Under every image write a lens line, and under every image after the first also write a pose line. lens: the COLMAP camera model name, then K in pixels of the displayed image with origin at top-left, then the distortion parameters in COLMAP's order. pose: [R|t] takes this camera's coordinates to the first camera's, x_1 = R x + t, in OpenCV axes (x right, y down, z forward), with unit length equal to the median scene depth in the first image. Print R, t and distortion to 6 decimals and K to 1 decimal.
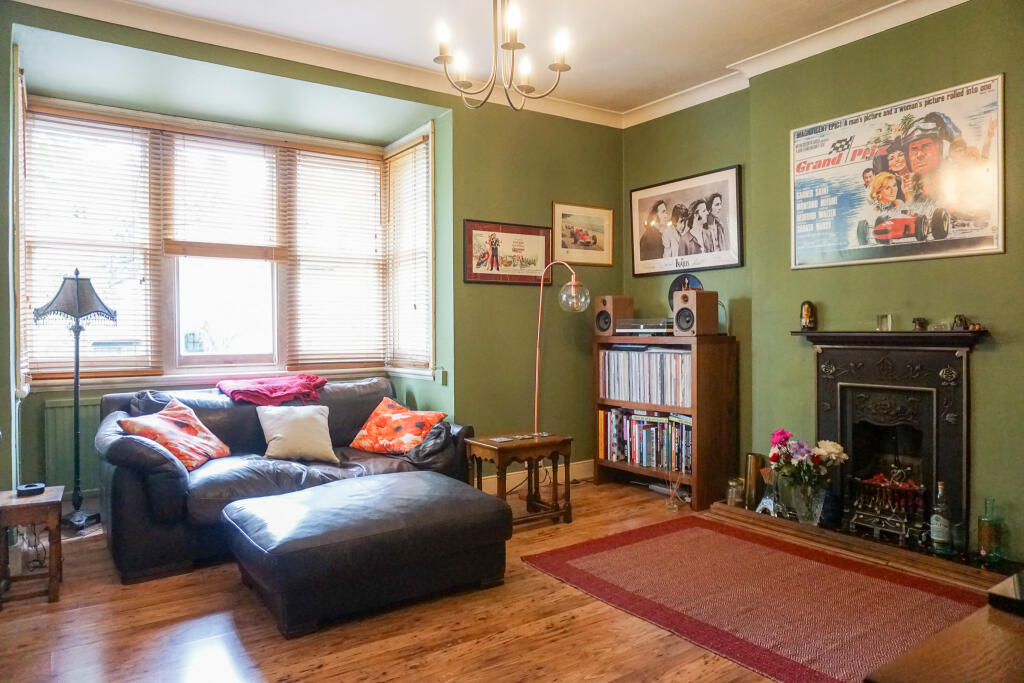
lens RADIAL K [[685.7, 0, 511.7], [0, 685.7, 340.5], [0, 0, 1]] dist [-0.050223, 0.035269]
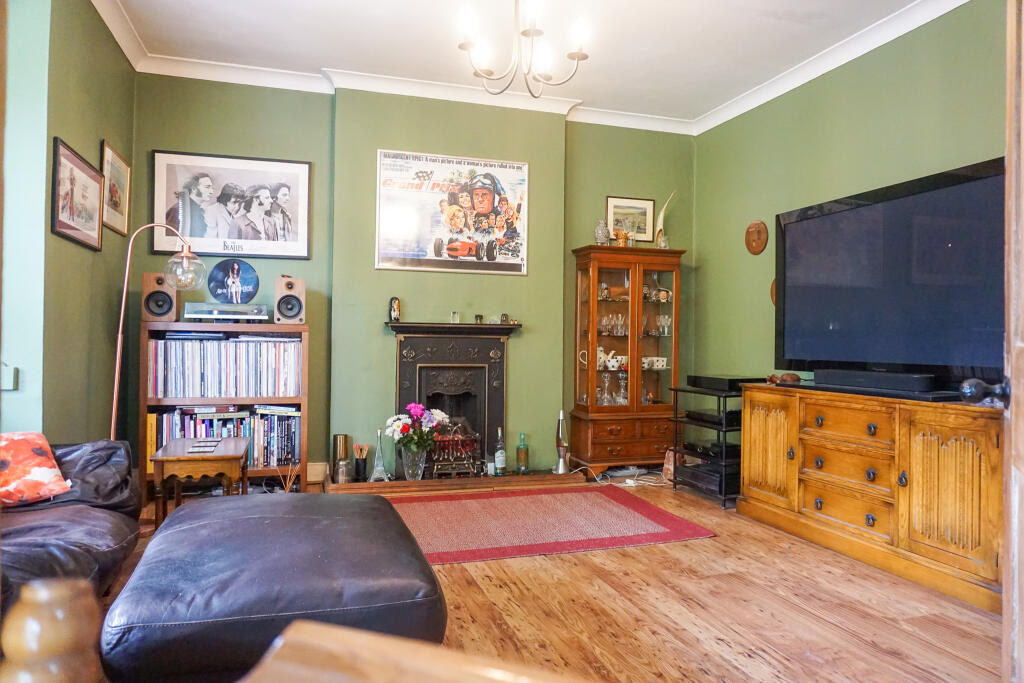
lens RADIAL K [[685.7, 0, 514.3], [0, 685.7, 342.3], [0, 0, 1]] dist [-0.050223, 0.035269]
pose [[0.293014, 0.008480, 0.956071, -0.652691], [0.001628, 0.999955, -0.009368, 0.033038], [-0.956107, 0.004302, 0.292987, 0.449925]]
